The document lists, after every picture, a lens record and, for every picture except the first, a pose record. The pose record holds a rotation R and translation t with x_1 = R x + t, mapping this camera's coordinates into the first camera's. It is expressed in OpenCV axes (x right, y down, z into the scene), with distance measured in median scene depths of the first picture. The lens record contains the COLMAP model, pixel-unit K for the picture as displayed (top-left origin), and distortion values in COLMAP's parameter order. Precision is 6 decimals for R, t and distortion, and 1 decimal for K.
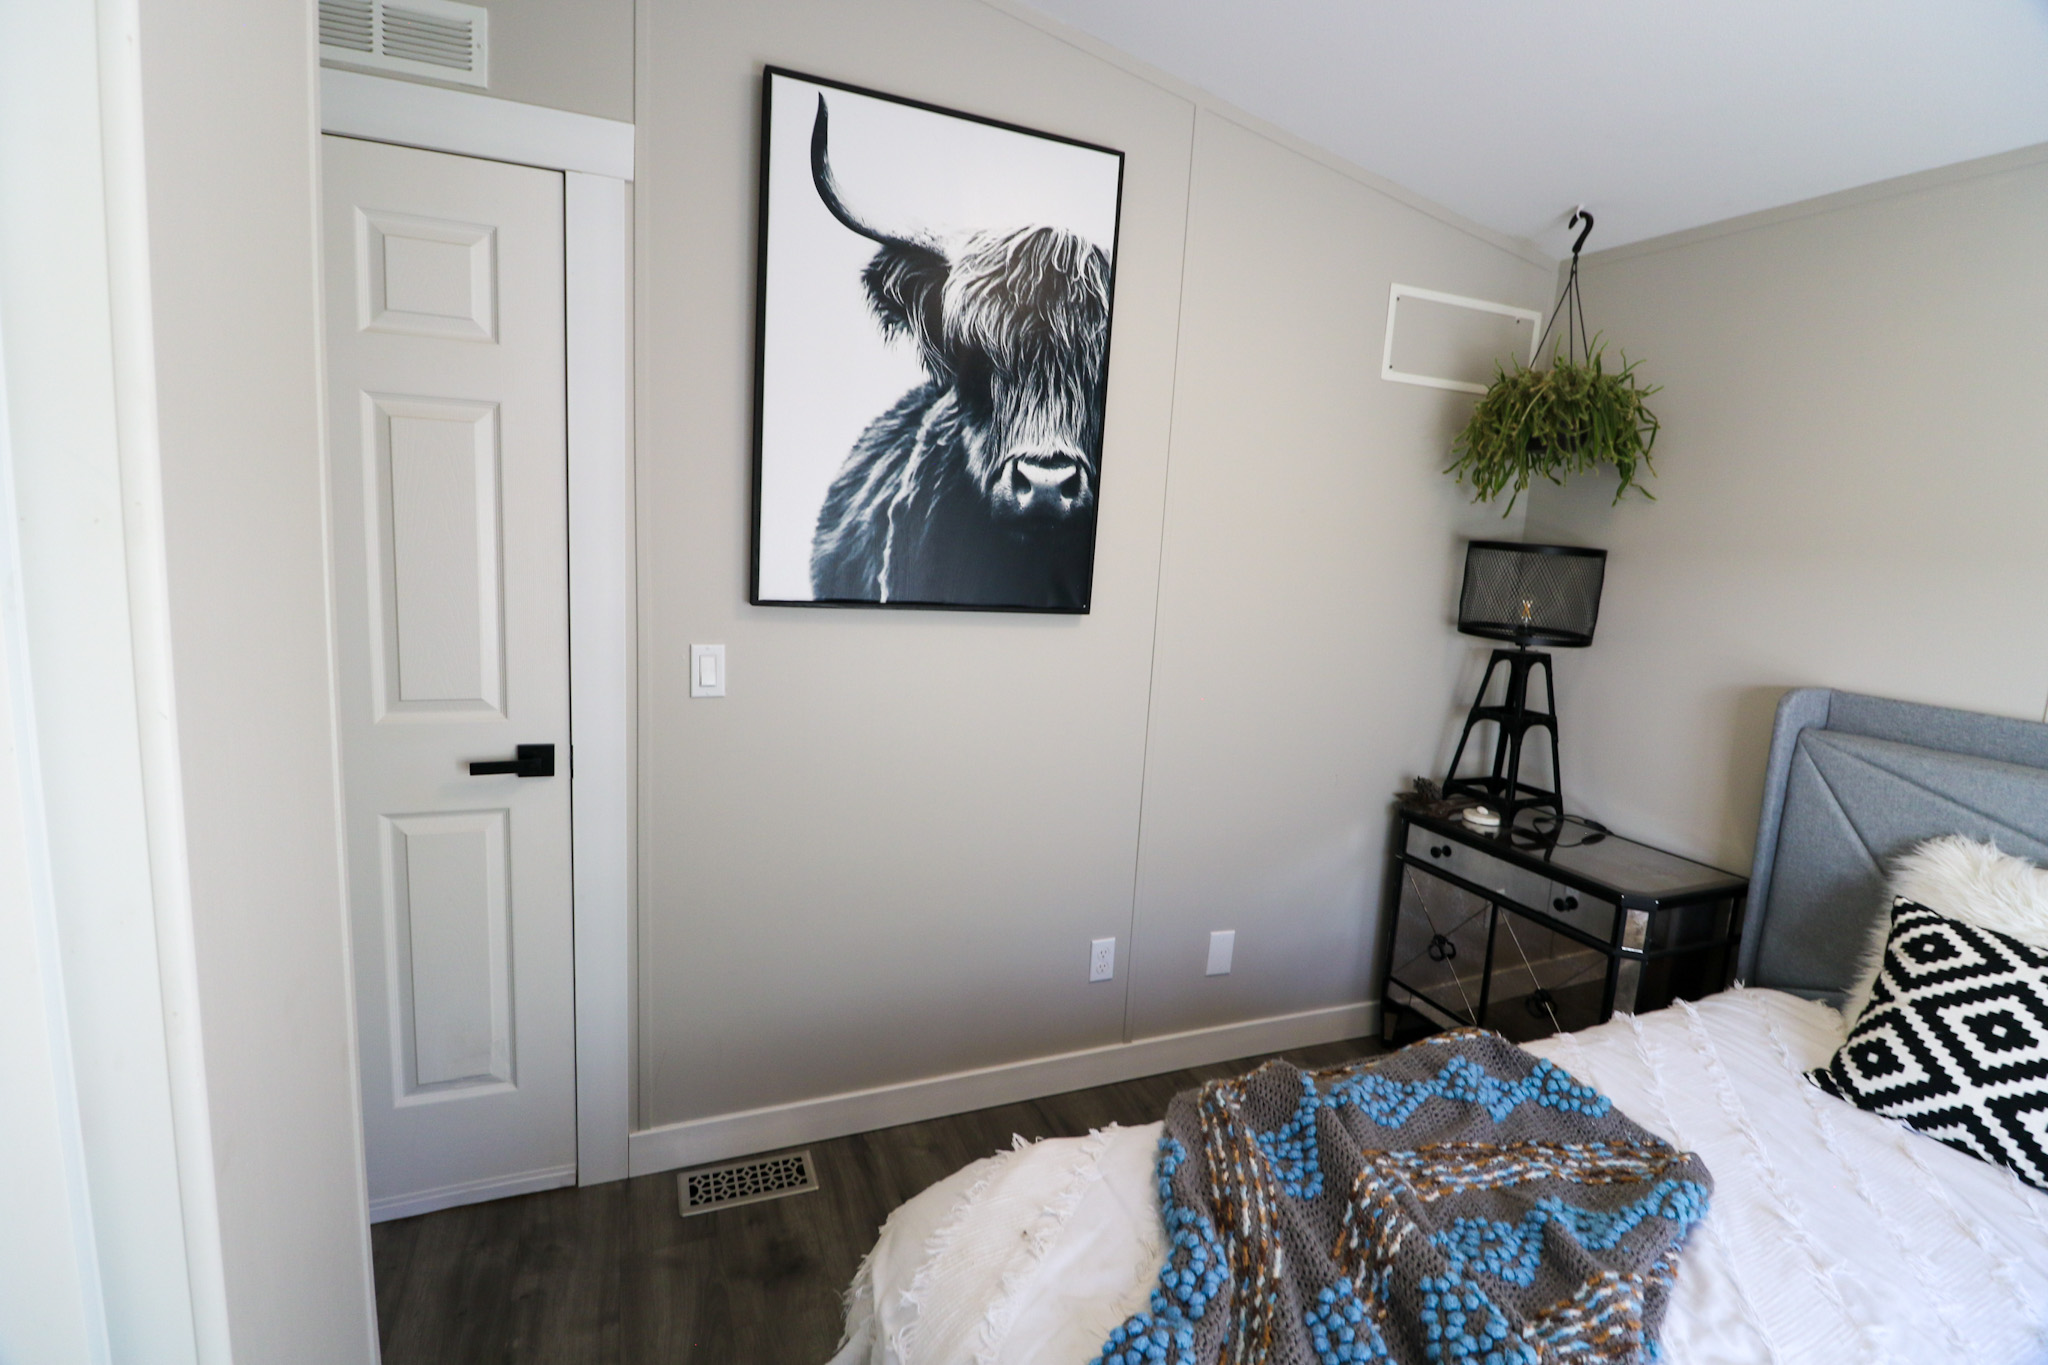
lens RADIAL K [[935.0, 0, 1013.9], [0, 935.0, 679.1], [0, 0, 1]] dist [0.000468, -0.011112]
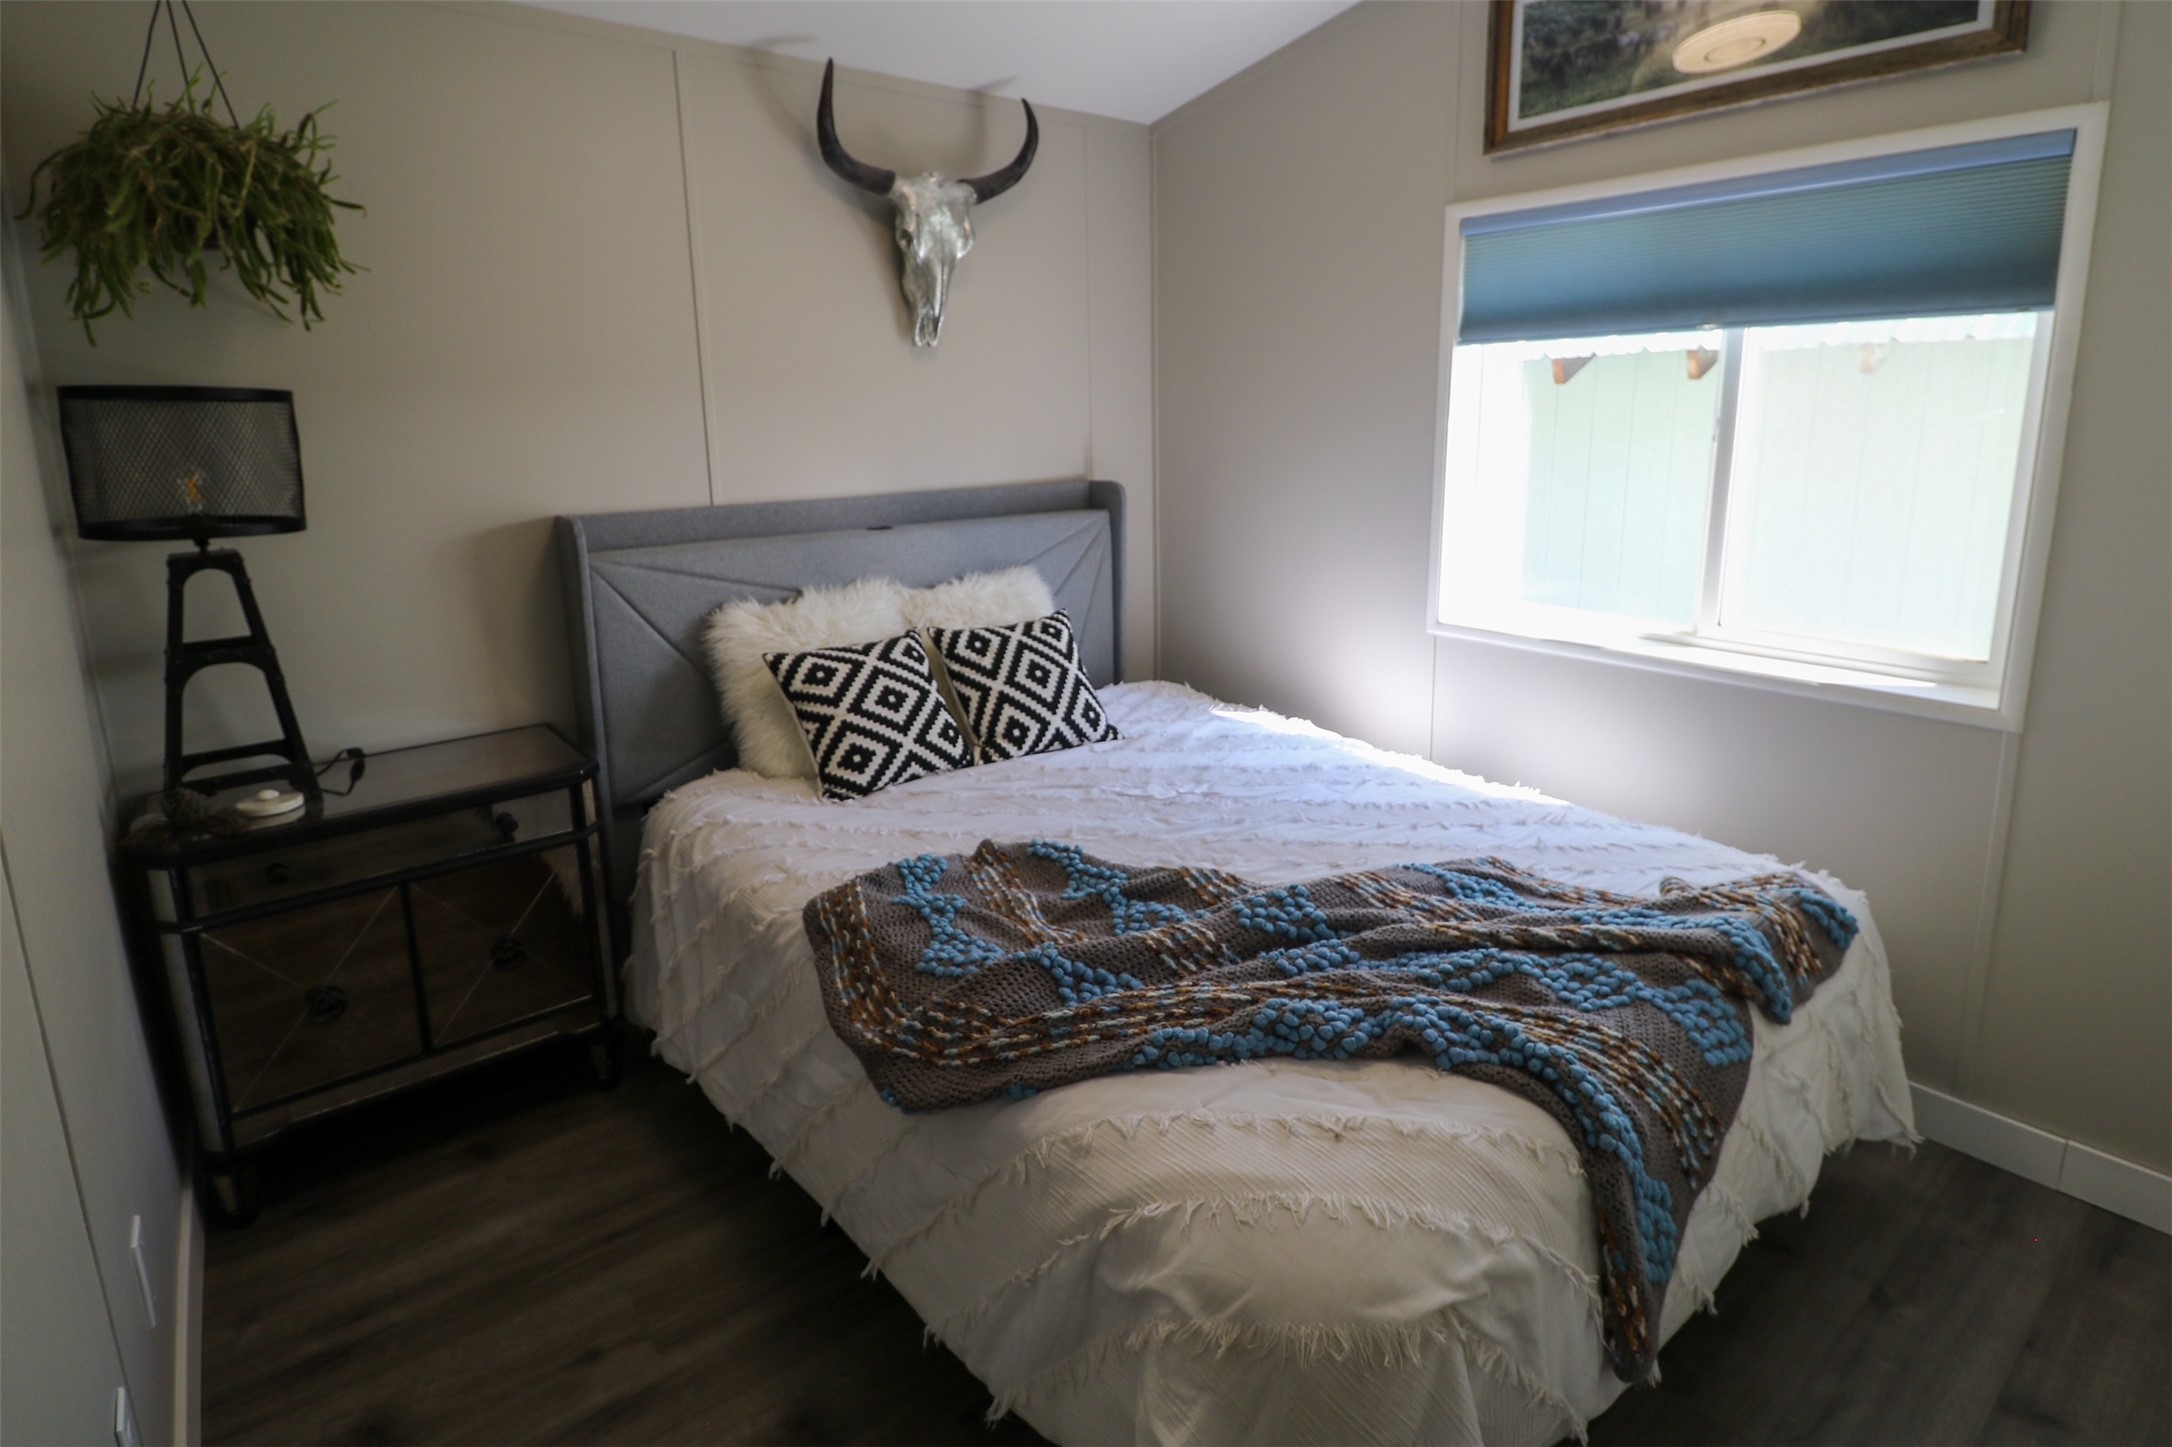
lens RADIAL K [[1089.7, 0, 1079.4], [0, 1089.7, 653.1], [0, 0, 1]] dist [0.000290, -0.016239]
pose [[-0.286633, -0.252358, 0.924206, -0.448763], [0.156140, 0.939480, 0.304954, -0.127040], [-0.945231, 0.231715, -0.229883, 0.783460]]
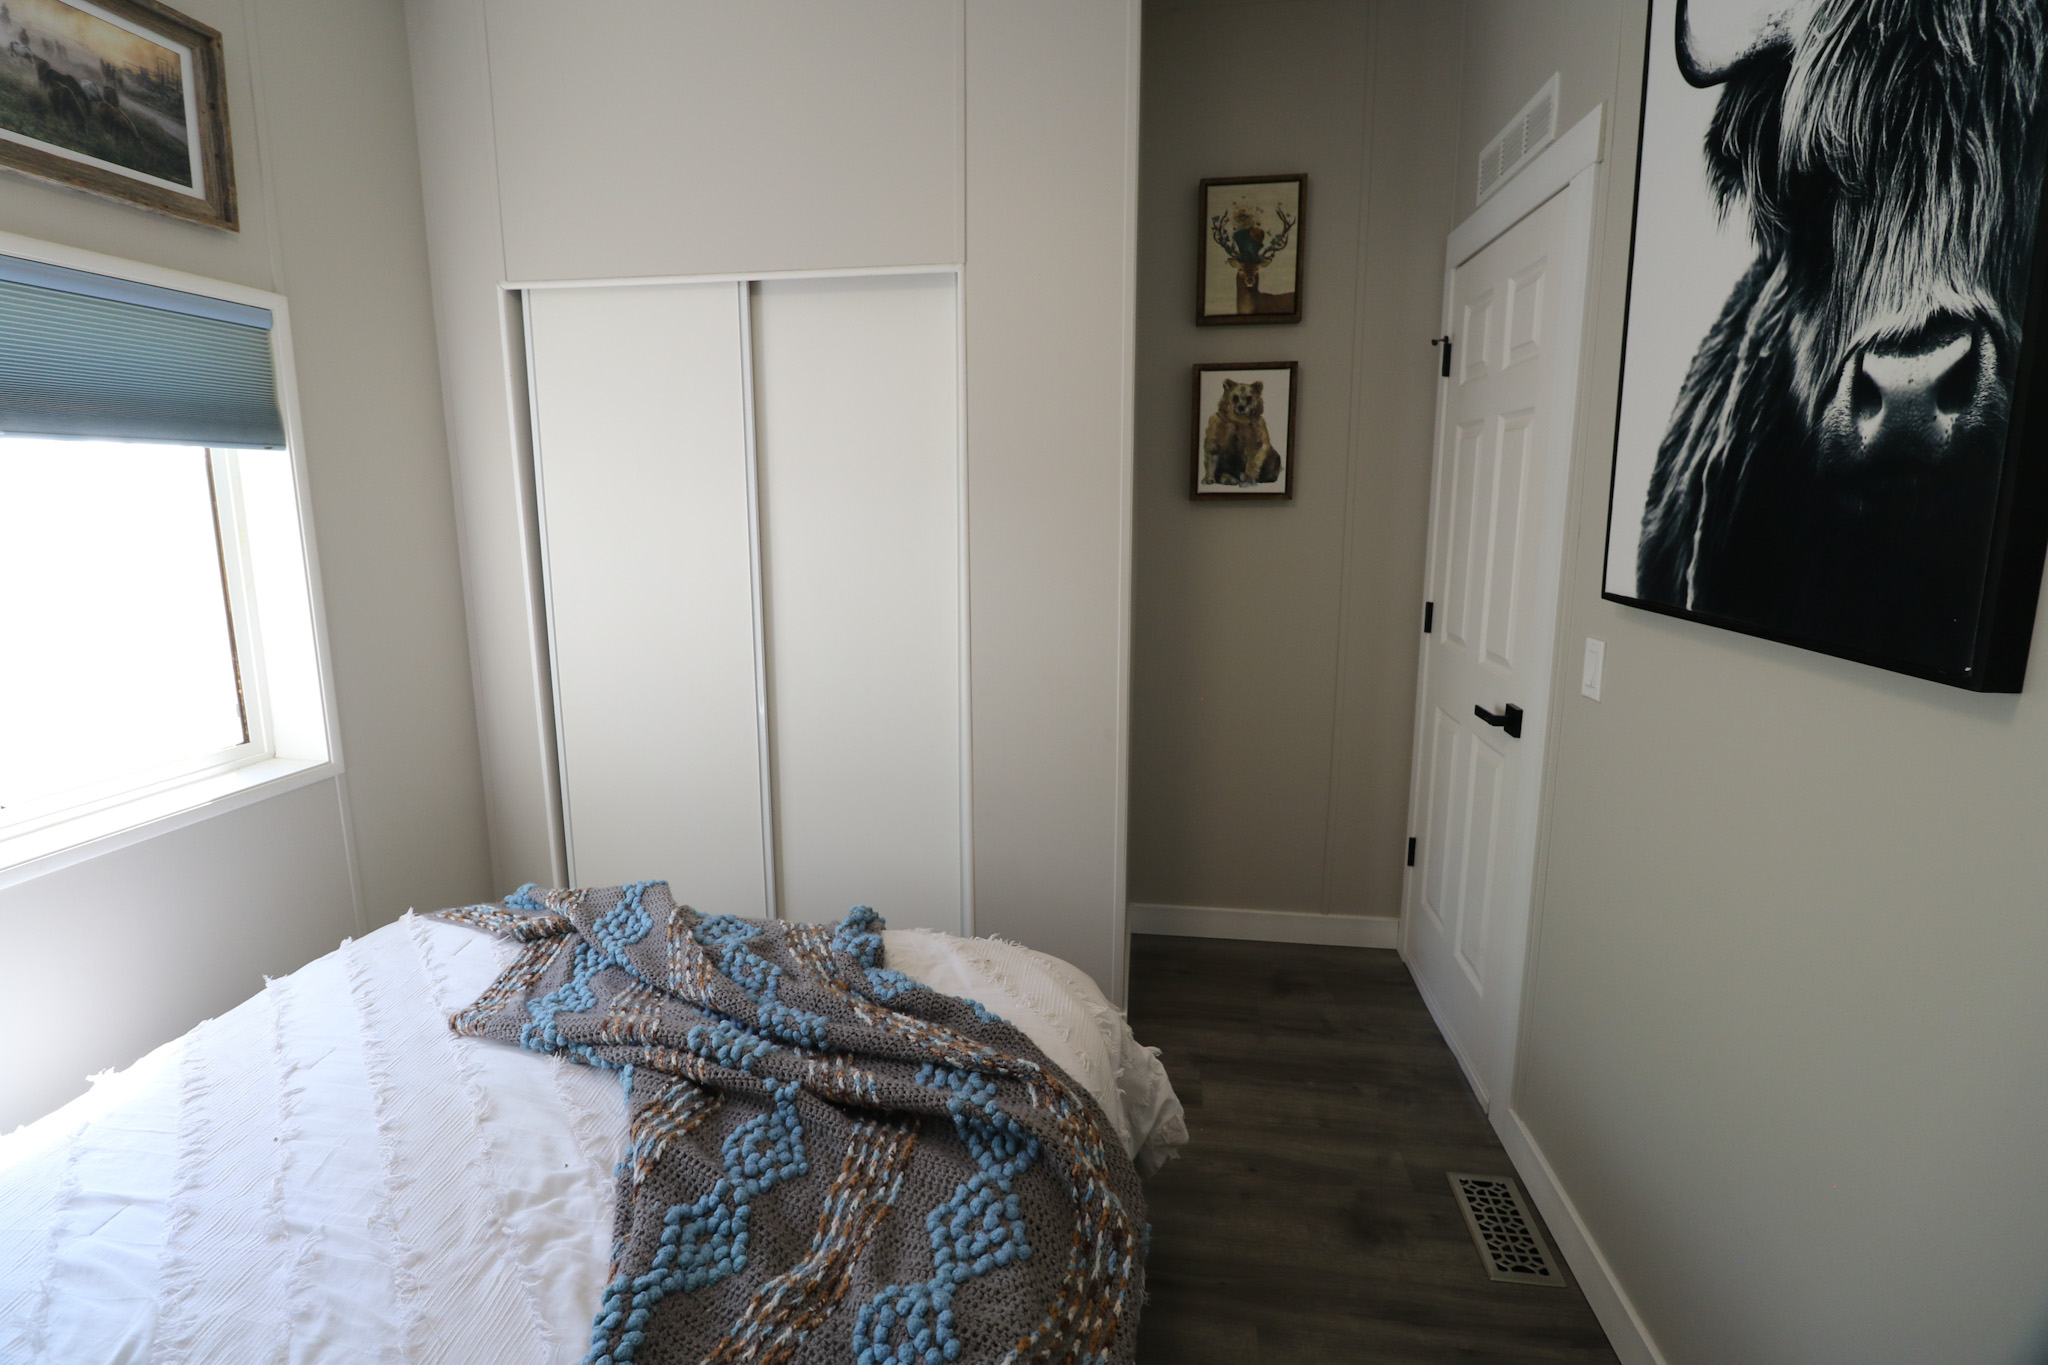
lens RADIAL K [[935.0, 0, 1013.9], [0, 935.0, 679.1], [0, 0, 1]] dist [0.000468, -0.011112]
pose [[-0.499091, 0.114783, -0.858914, 0.704356], [-0.161491, 0.961504, 0.222330, -0.106749], [0.851369, 0.249669, -0.461341, 0.921721]]
